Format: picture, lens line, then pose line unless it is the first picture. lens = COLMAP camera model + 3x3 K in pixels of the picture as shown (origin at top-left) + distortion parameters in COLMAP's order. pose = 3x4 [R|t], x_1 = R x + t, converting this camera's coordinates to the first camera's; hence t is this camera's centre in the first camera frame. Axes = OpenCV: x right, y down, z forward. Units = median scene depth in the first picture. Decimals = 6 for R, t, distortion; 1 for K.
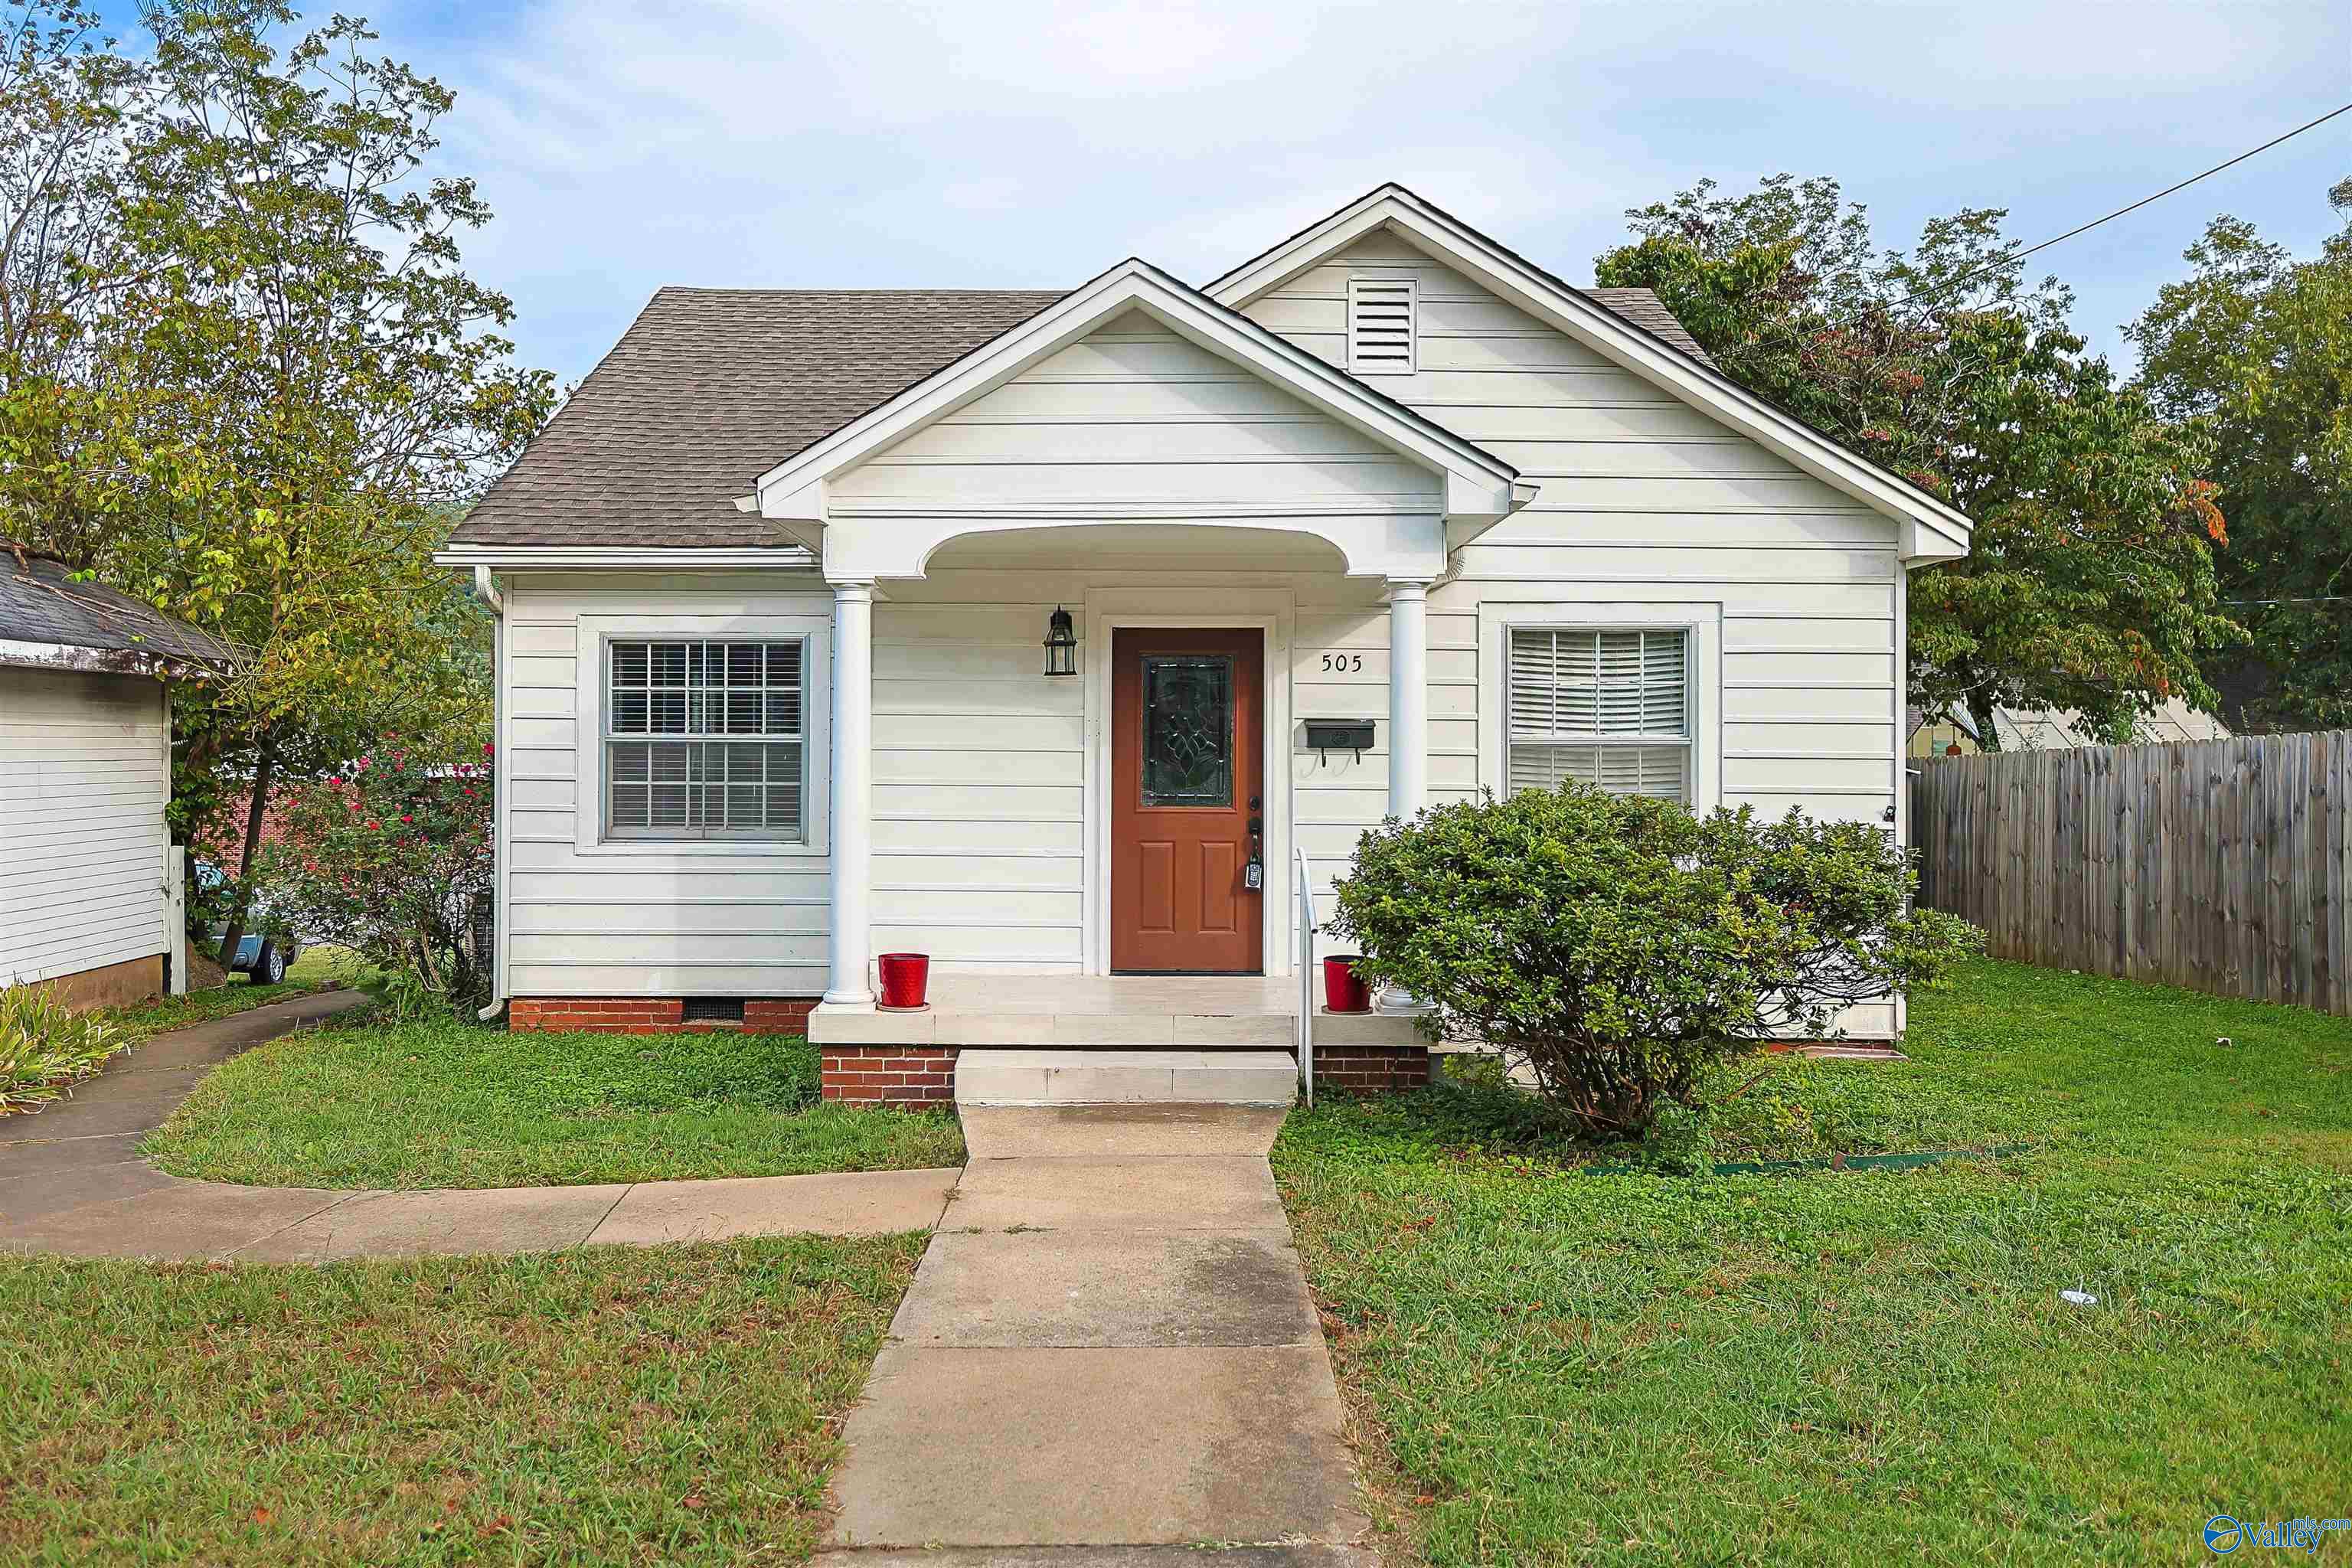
lens RADIAL K [[1746.7, 0, 1131.0], [0, 1746.7, 758.3], [0, 0, 1]] dist [0.037730, -0.000686]
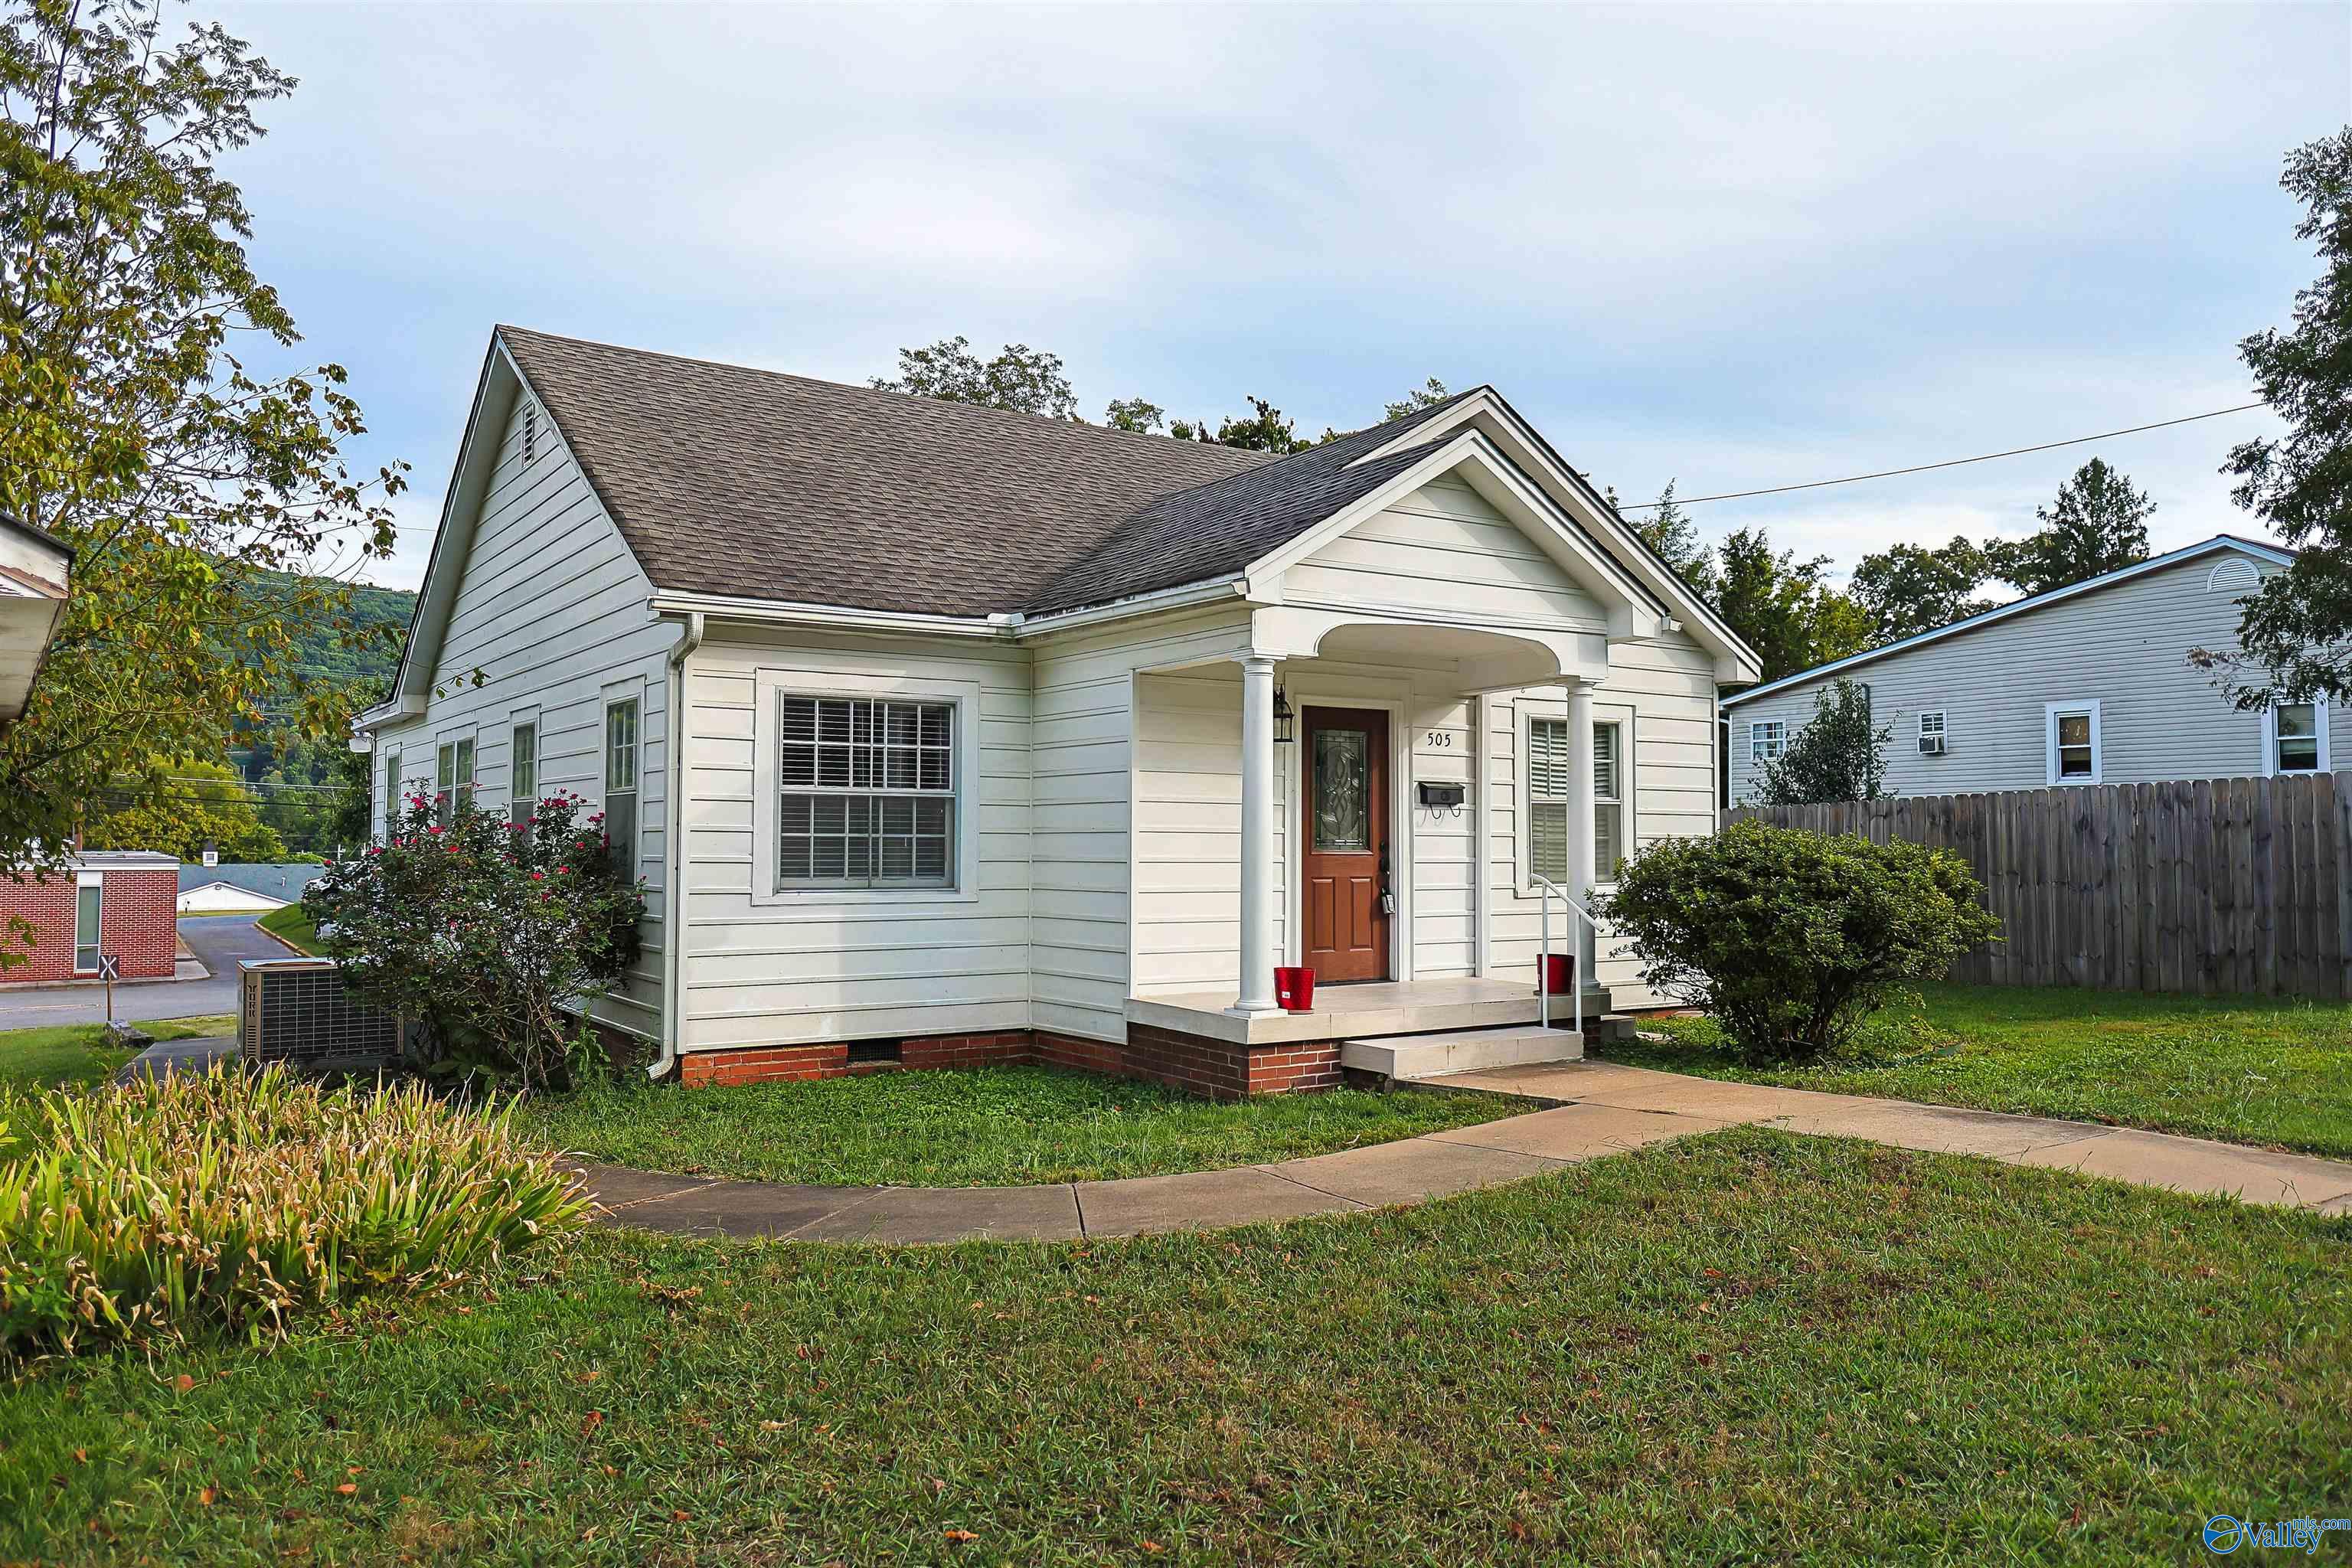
lens RADIAL K [[1688.6, 0, 1176.0], [0, 1688.6, 784.0], [0, 0, 1]] dist [0.004923, 0.003397]
pose [[0.826947, 0.017403, 0.562011, -0.672944], [0.003903, 0.999319, -0.036687, 0.021930], [-0.562267, 0.032532, 0.826316, 0.060850]]
